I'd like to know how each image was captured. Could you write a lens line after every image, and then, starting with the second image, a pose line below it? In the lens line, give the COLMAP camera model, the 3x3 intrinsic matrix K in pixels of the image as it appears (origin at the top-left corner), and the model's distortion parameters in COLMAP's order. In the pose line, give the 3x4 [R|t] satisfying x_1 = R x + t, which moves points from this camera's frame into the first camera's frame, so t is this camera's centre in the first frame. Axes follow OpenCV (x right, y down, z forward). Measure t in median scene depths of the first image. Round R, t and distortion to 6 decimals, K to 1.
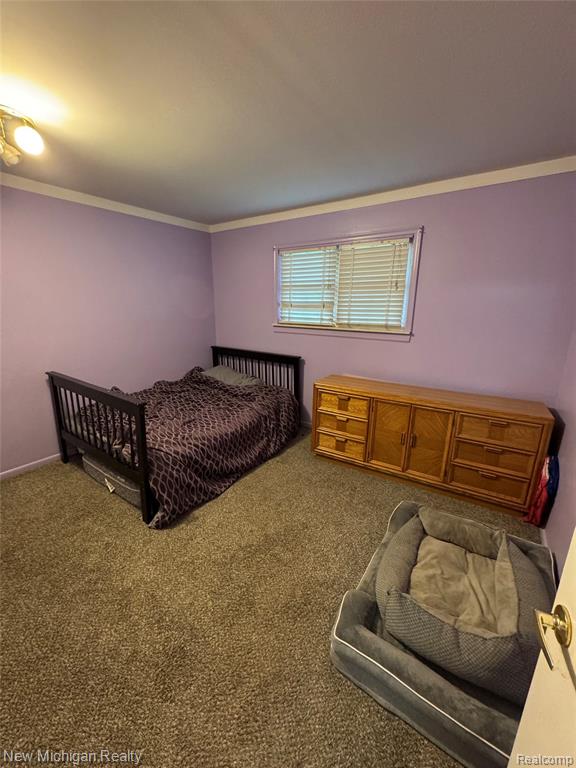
lens RADIAL K [[305.2, 0, 291.7], [0, 305.2, 382.8], [0, 0, 1]] dist [0.001341, 0.000103]
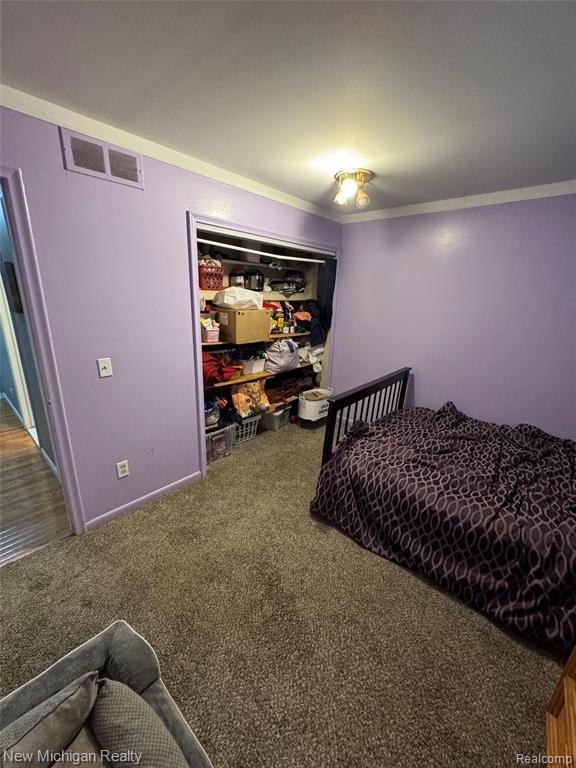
lens RADIAL K [[305.2, 0, 291.3], [0, 305.2, 386.8], [0, 0, 1]] dist [0.001341, 0.000103]
pose [[-0.123420, 0.276681, -0.953003, 0.457480], [-0.288832, 0.908752, 0.301239, -0.217520], [0.949391, 0.312437, -0.032244, 0.722905]]
